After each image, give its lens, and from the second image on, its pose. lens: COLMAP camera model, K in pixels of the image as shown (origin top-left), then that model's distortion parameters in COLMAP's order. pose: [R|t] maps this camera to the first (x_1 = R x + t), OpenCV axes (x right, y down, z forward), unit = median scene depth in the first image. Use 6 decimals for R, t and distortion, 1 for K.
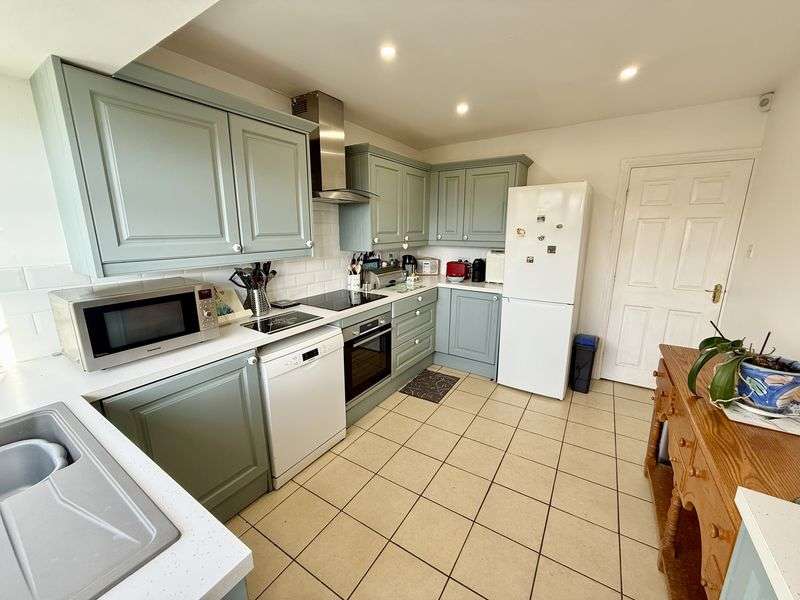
lens RADIAL K [[319.2, 0, 398.1], [0, 319.2, 297.6], [0, 0, 1]] dist [-0.000890, 0.000058]
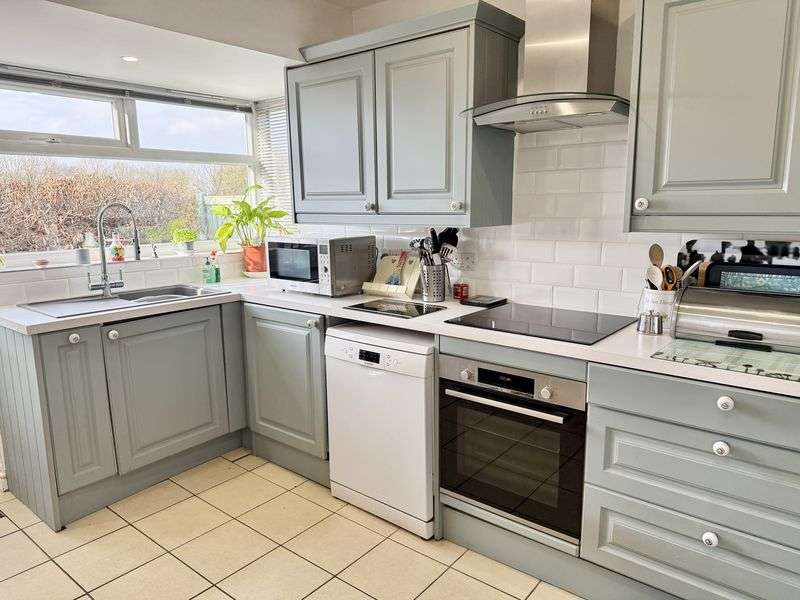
lens RADIAL K [[561.6, 0, 400.0], [0, 561.6, 300.0], [0, 0, 1]] dist [0.087322, -0.121166]
pose [[-0.103548, 0.171626, -0.979705, 0.759429], [-0.203748, 0.960452, 0.189788, -0.160966], [0.973532, 0.219265, -0.064484, 0.907924]]
